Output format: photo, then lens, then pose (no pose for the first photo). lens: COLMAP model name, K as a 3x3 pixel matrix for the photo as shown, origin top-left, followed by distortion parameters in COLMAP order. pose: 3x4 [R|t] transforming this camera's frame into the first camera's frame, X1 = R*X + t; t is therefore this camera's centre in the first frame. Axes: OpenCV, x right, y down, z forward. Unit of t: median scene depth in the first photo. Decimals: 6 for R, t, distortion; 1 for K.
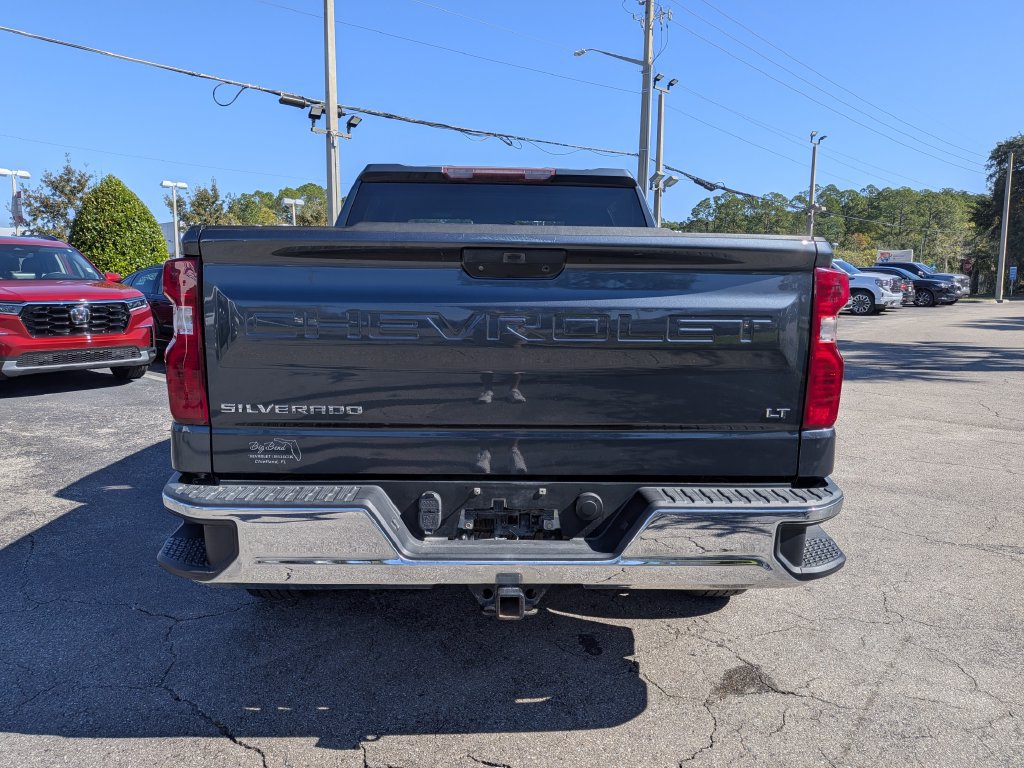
lens RADIAL K [[737.0, 0, 507.4], [0, 737.0, 385.9], [0, 0, 1]] dist [0.010773, -0.026317]
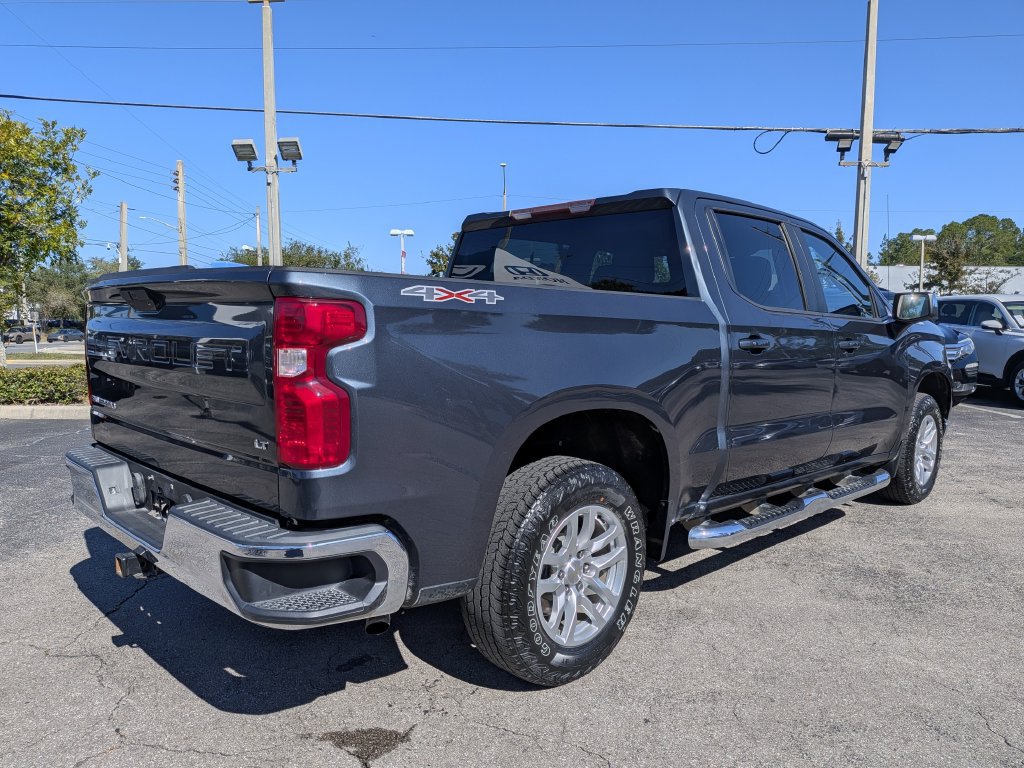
lens RADIAL K [[737.0, 0, 506.2], [0, 737.0, 406.6], [0, 0, 1]] dist [0.010773, -0.026317]
pose [[0.673613, 0.079031, -0.734847, 0.100321], [-0.102218, 0.994673, 0.013274, -0.004757], [0.731982, 0.066173, 0.678103, 0.042751]]
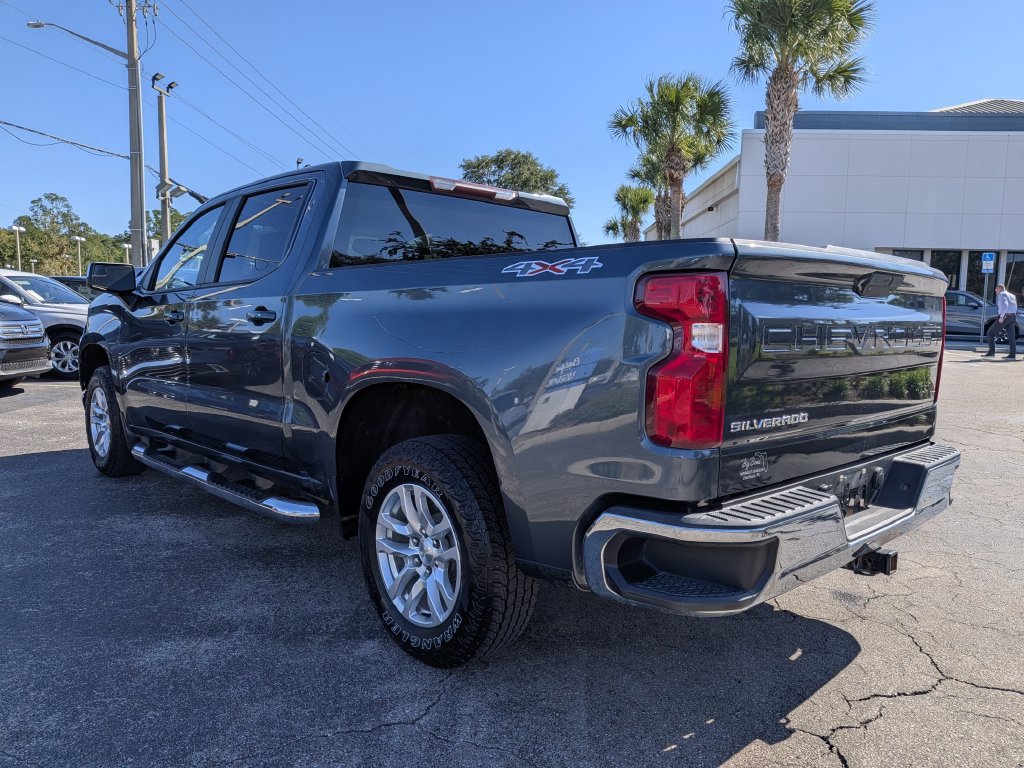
lens RADIAL K [[737.0, 0, 505.6], [0, 737.0, 407.8], [0, 0, 1]] dist [0.010773, -0.026317]
pose [[0.755664, -0.078360, 0.650255, -0.091383], [0.076720, 0.996573, 0.030936, -0.003560], [-0.650450, 0.026510, 0.759086, 0.034182]]
